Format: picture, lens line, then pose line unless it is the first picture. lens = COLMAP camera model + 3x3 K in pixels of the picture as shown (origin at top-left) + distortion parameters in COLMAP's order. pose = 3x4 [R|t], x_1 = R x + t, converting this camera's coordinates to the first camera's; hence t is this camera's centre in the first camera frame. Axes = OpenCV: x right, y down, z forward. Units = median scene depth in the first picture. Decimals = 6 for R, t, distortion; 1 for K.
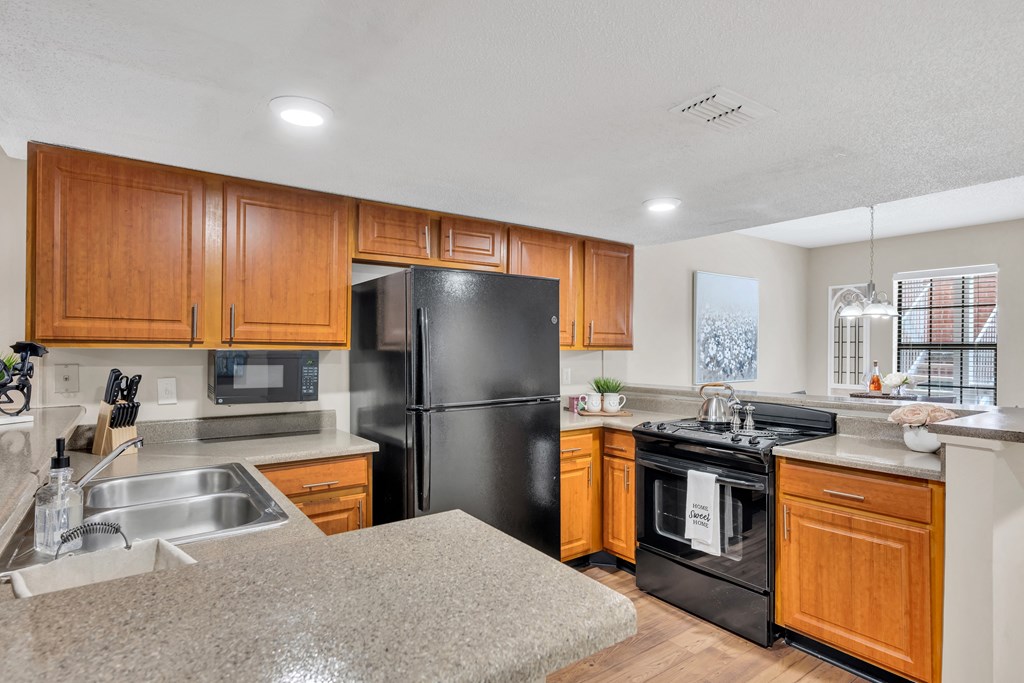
lens RADIAL K [[535.6, 0, 514.4], [0, 535.6, 342.5], [0, 0, 1]] dist [-0.004531, -0.000416]
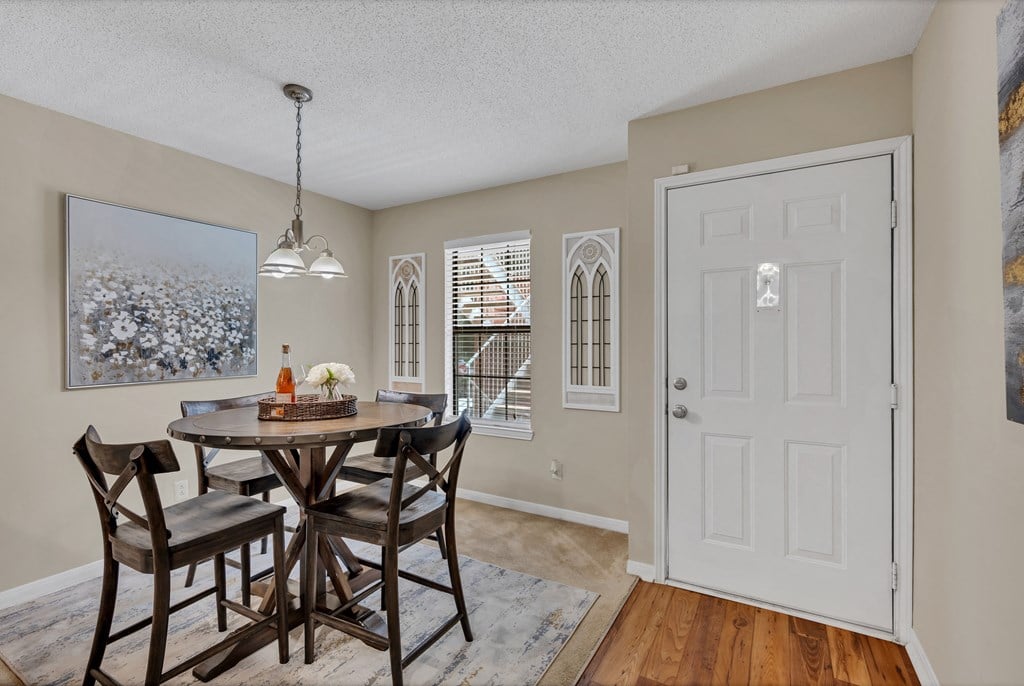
lens RADIAL K [[471.1, 0, 509.8], [0, 471.1, 342.5], [0, 0, 1]] dist [0.004345, 0.000369]
pose [[0.911953, -0.004483, 0.410271, 0.528775], [0.000828, 0.999958, 0.009087, 0.022150], [-0.410294, -0.007947, 0.911918, 0.313167]]
